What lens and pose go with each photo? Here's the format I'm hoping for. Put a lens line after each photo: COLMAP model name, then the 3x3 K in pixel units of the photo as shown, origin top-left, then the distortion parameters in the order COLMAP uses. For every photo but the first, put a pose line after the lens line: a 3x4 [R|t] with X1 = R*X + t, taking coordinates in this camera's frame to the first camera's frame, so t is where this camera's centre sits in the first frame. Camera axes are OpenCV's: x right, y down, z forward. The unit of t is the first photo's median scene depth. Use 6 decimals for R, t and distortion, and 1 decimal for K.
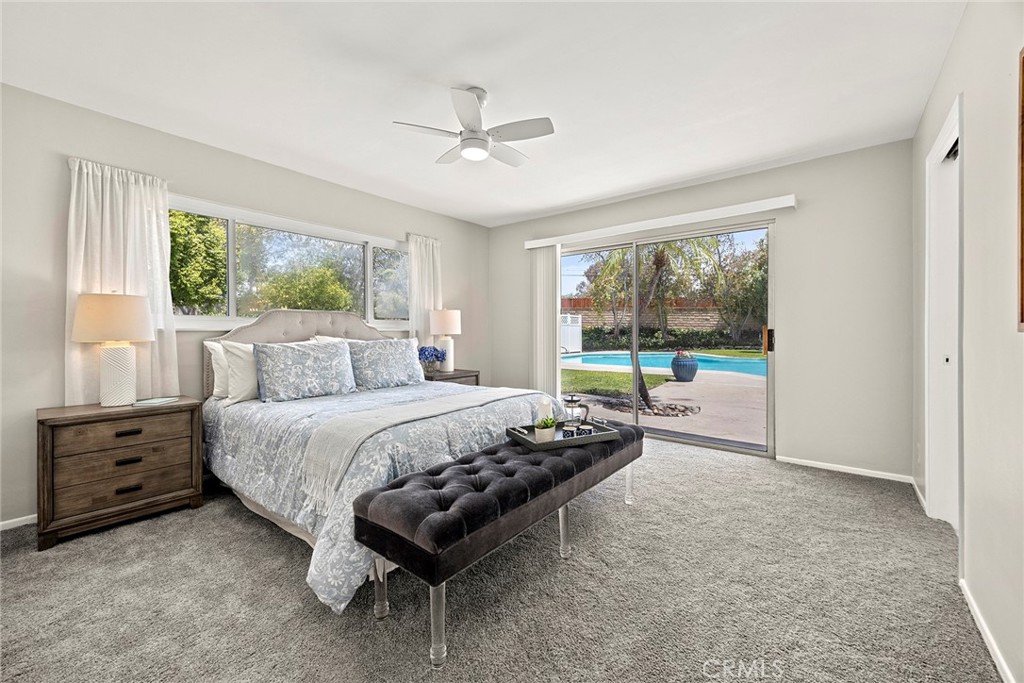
lens RADIAL K [[398.4, 0, 503.8], [0, 398.4, 337.0], [0, 0, 1]] dist [0.000726, -0.000450]
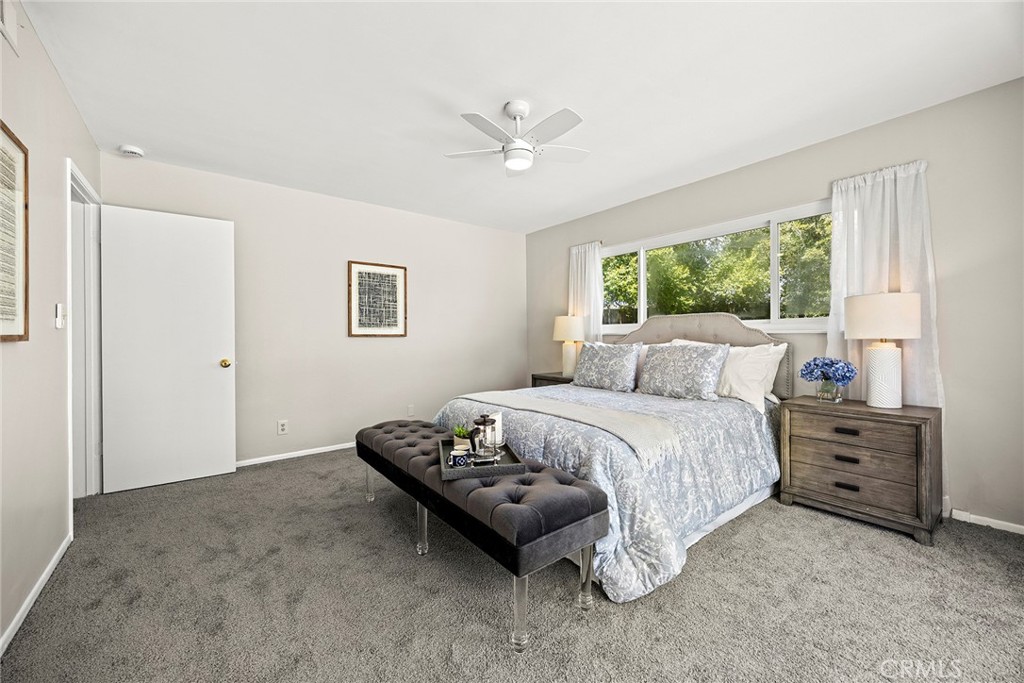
lens RADIAL K [[398.4, 0, 503.9], [0, 398.4, 337.0], [0, 0, 1]] dist [0.000726, -0.000450]
pose [[-0.204771, 0.001167, -0.978809, 0.656038], [-0.010830, 0.999935, 0.003457, -0.007440], [0.978750, 0.011309, -0.204745, 0.799491]]
